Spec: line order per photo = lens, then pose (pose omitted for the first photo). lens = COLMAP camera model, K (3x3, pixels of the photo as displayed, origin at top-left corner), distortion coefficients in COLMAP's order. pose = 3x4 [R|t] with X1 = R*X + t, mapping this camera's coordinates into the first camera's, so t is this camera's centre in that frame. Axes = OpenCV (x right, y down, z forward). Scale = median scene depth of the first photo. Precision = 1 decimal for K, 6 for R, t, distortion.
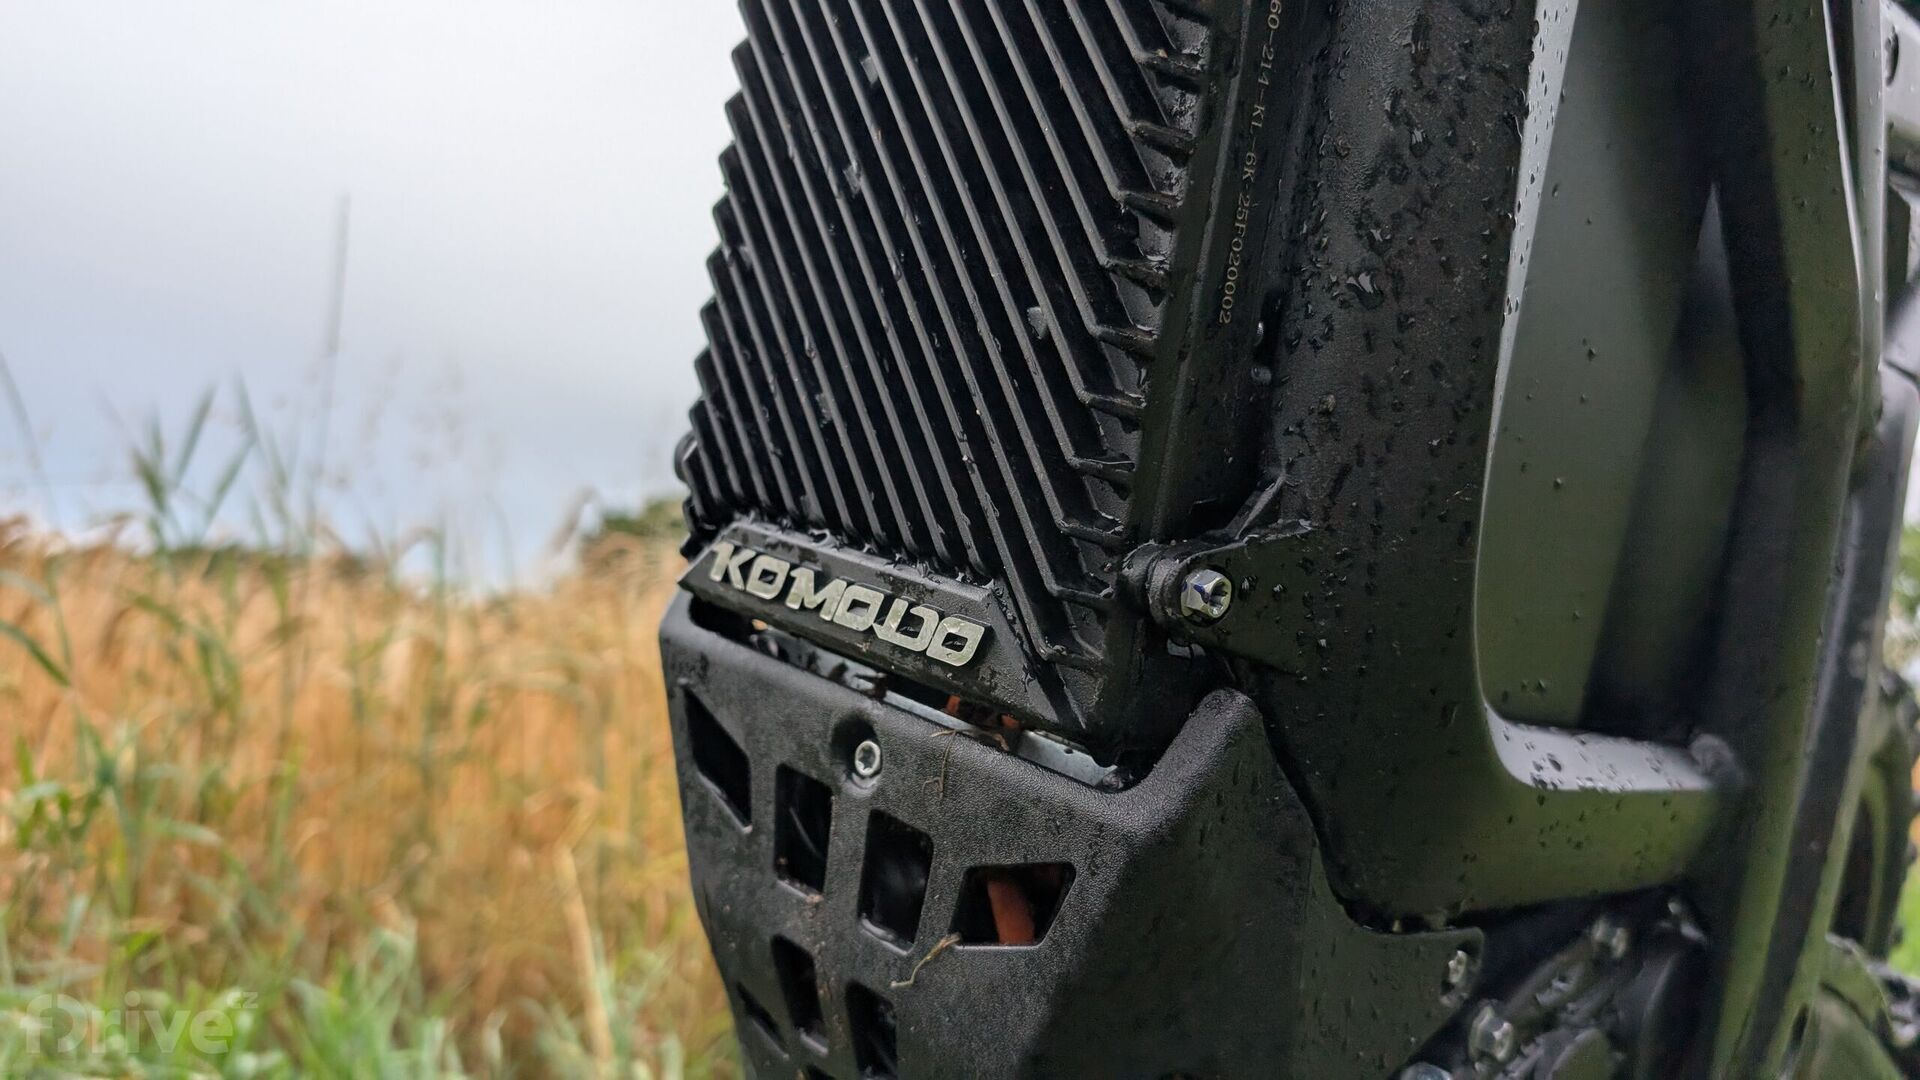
lens RADIAL K [[1381.2, 0, 968.2], [0, 1381.2, 585.9], [0, 0, 1]] dist [0.098547, -0.368093]
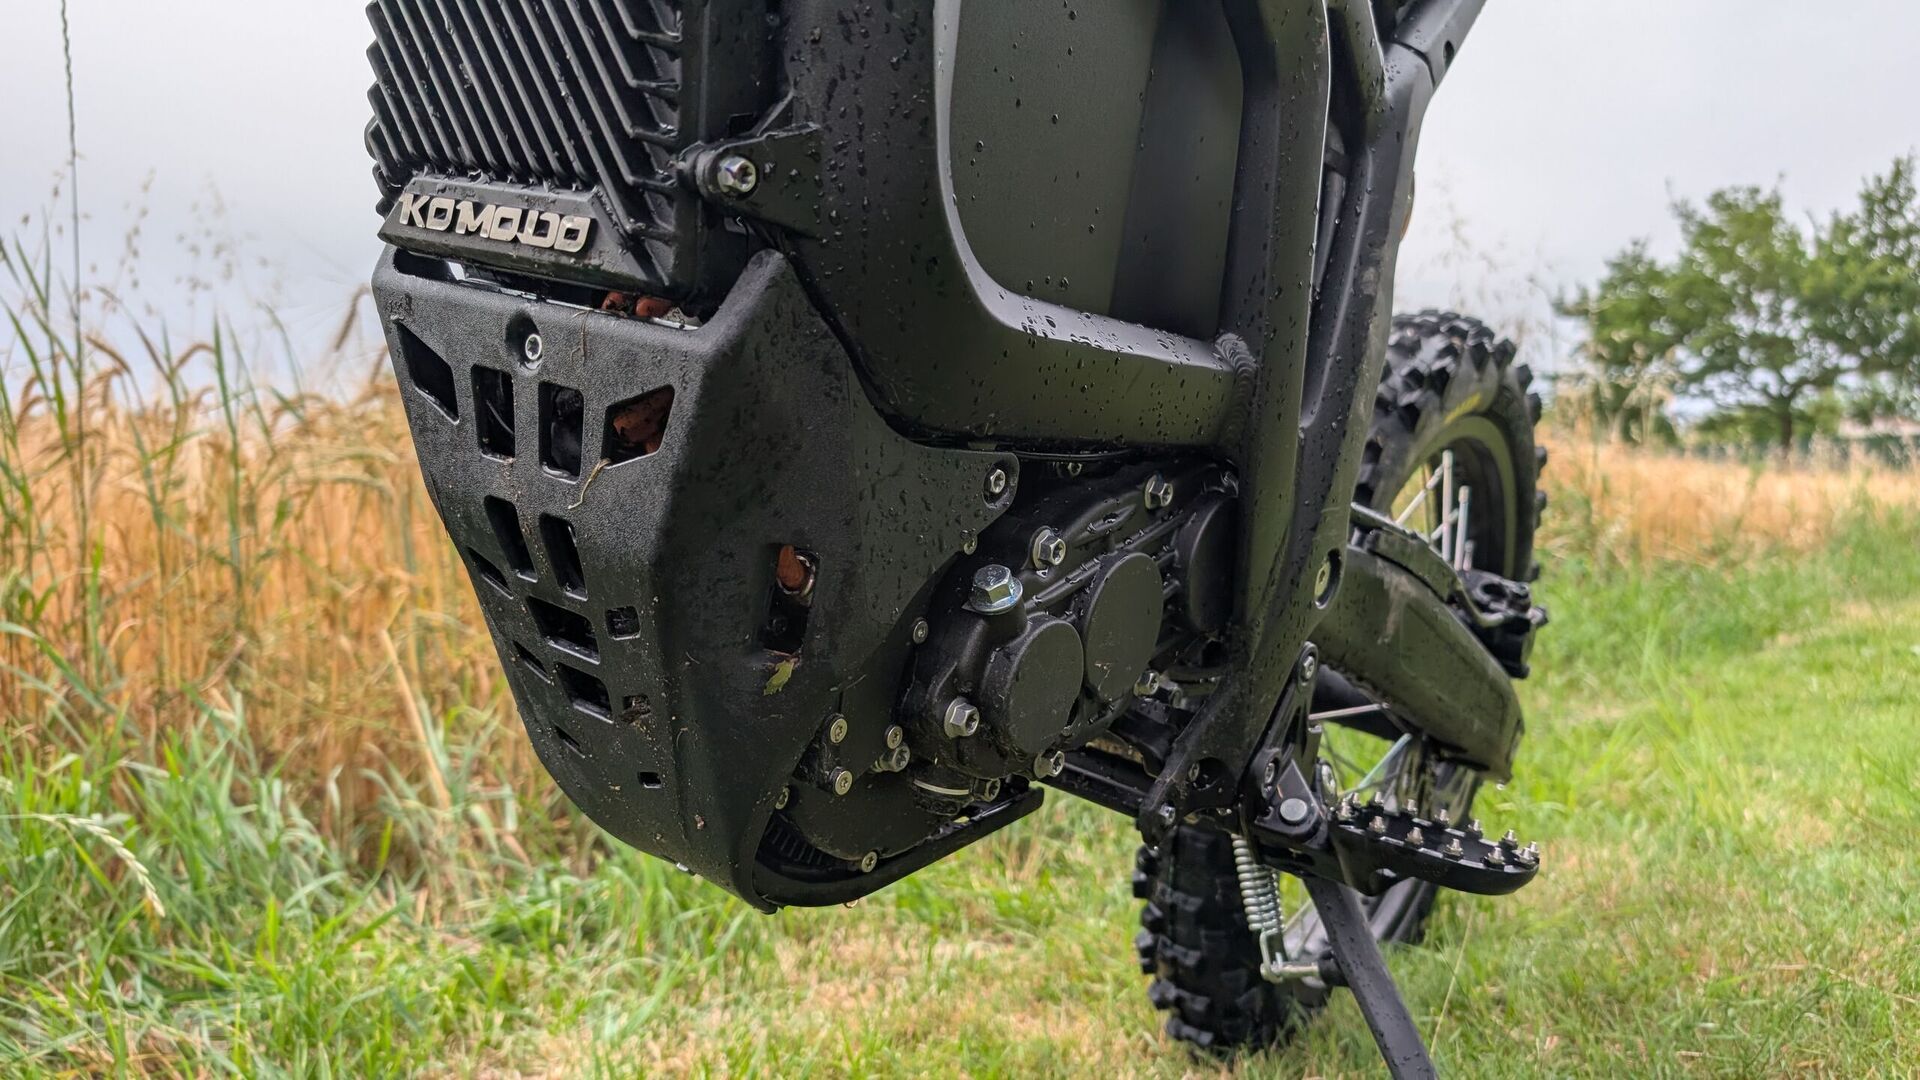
lens RADIAL K [[1364.7, 0, 960.8], [0, 1364.7, 586.0], [0, 0, 1]] dist [-0.004975, 0.000708]
pose [[0.989744, -0.091166, 0.109981, 0.178523], [0.075390, 0.987286, 0.139937, 0.210092], [-0.121340, -0.130210, 0.984033, -0.394544]]
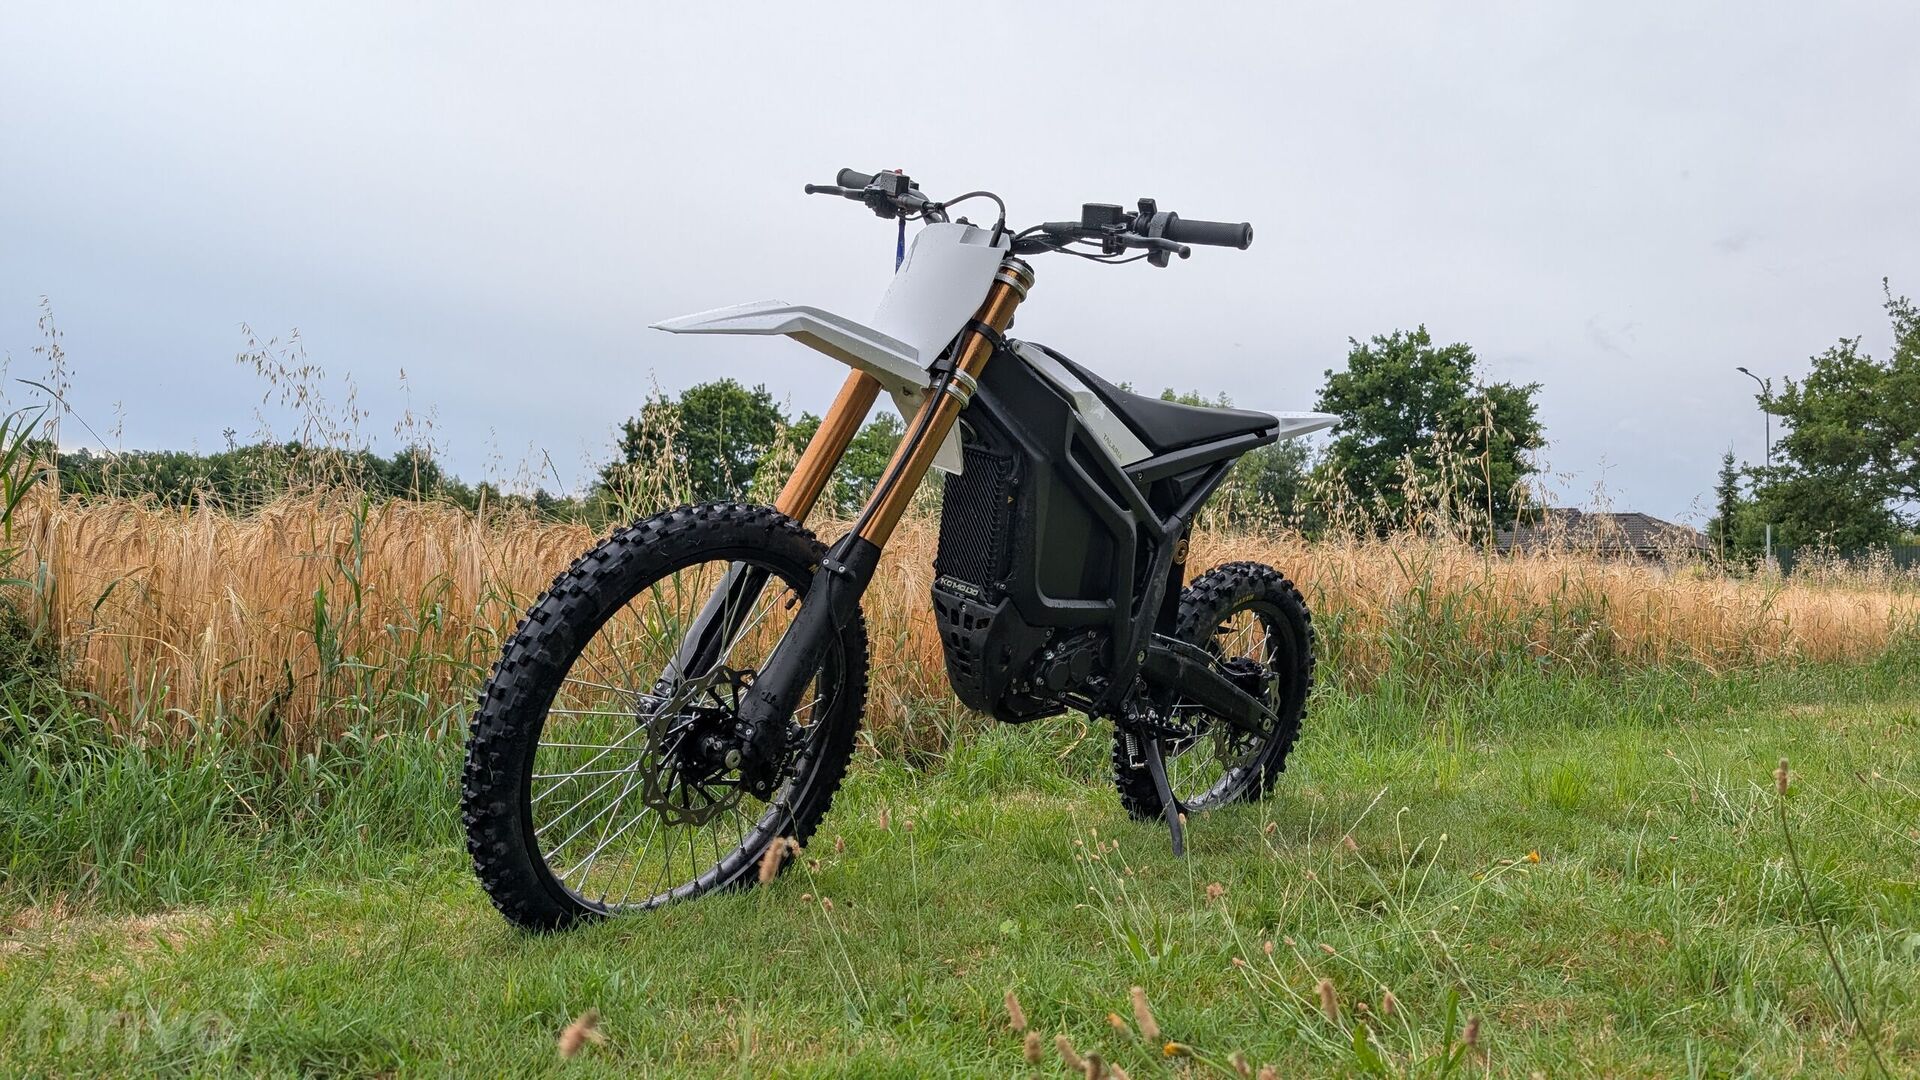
lens RADIAL K [[1364.7, 0, 960.8], [0, 1364.7, 586.0], [0, 0, 1]] dist [-0.004975, 0.000708]
pose [[0.998955, -0.038371, -0.024826, 0.103431], [0.040438, 0.995216, 0.088942, -0.682175], [0.021294, -0.089853, 0.995727, -6.694045]]
